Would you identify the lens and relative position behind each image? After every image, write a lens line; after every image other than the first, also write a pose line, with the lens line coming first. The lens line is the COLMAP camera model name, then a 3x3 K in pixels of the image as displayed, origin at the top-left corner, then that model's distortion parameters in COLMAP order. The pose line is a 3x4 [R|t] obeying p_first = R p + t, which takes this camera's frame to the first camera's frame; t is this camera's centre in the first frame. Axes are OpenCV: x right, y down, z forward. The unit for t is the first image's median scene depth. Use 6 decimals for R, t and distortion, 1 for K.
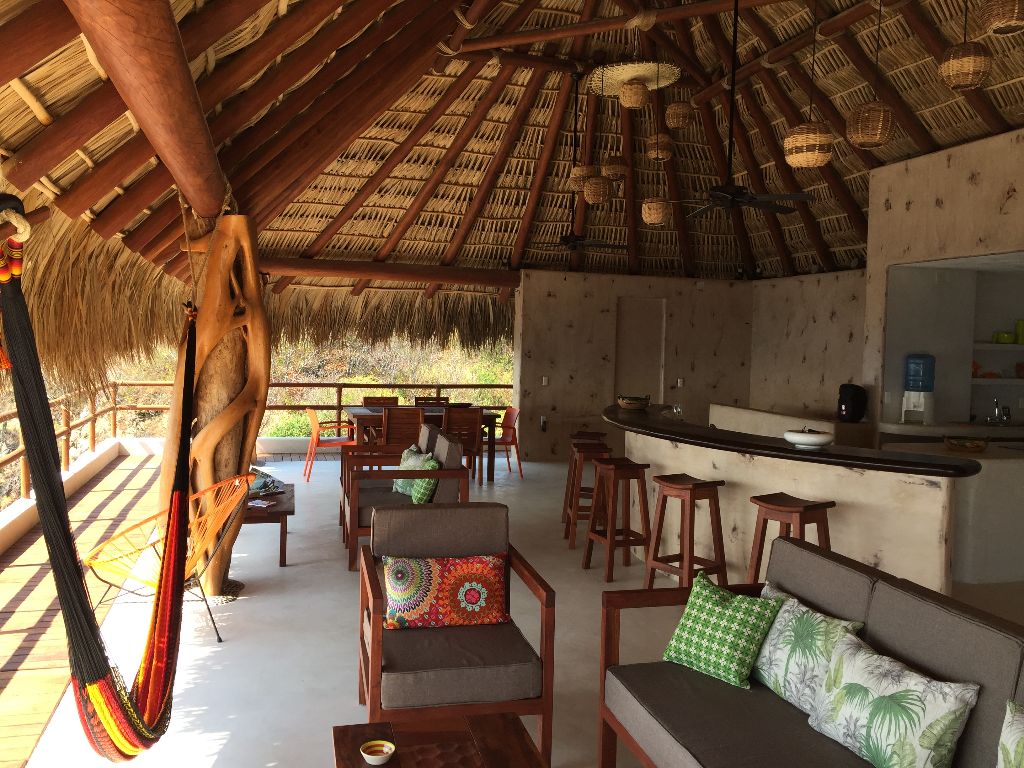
lens RADIAL K [[877.5, 0, 512.5], [0, 877.5, 380.5], [0, 0, 1]] dist [0.071640, -0.061267]
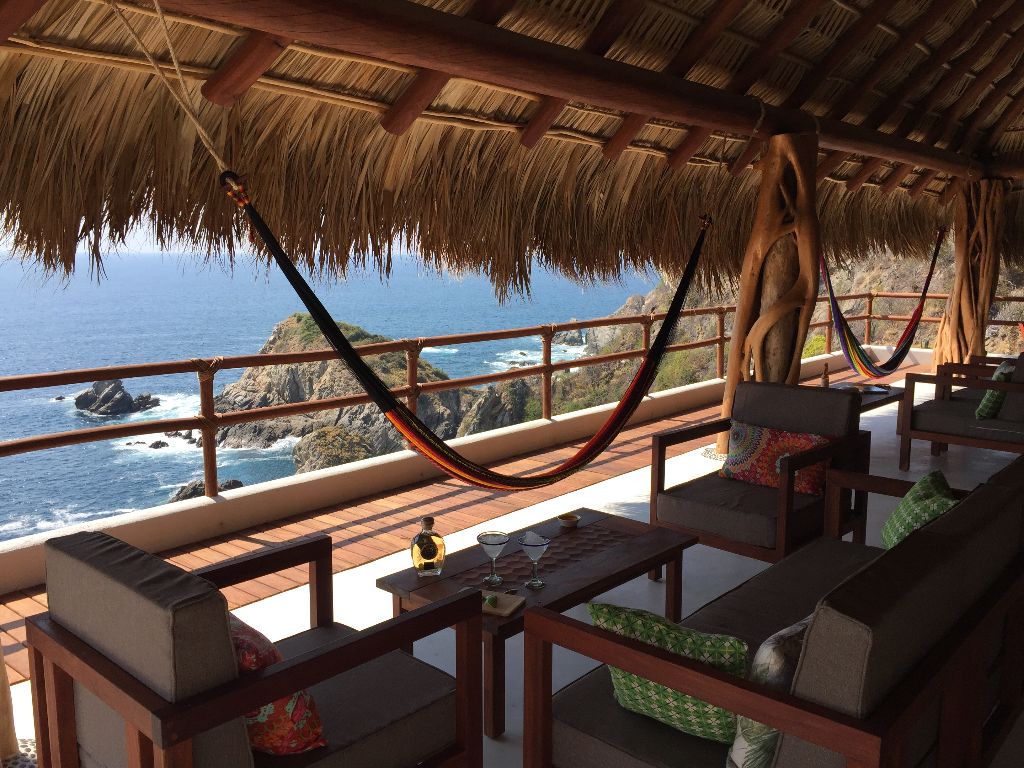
lens RADIAL K [[877.5, 0, 513.7], [0, 877.5, 379.7], [0, 0, 1]] dist [0.071640, -0.061267]
pose [[0.553998, 0.096704, -0.826882, 0.460015], [-0.026873, 0.994790, 0.098336, 0.024598], [0.832084, -0.032258, 0.553711, 0.064378]]
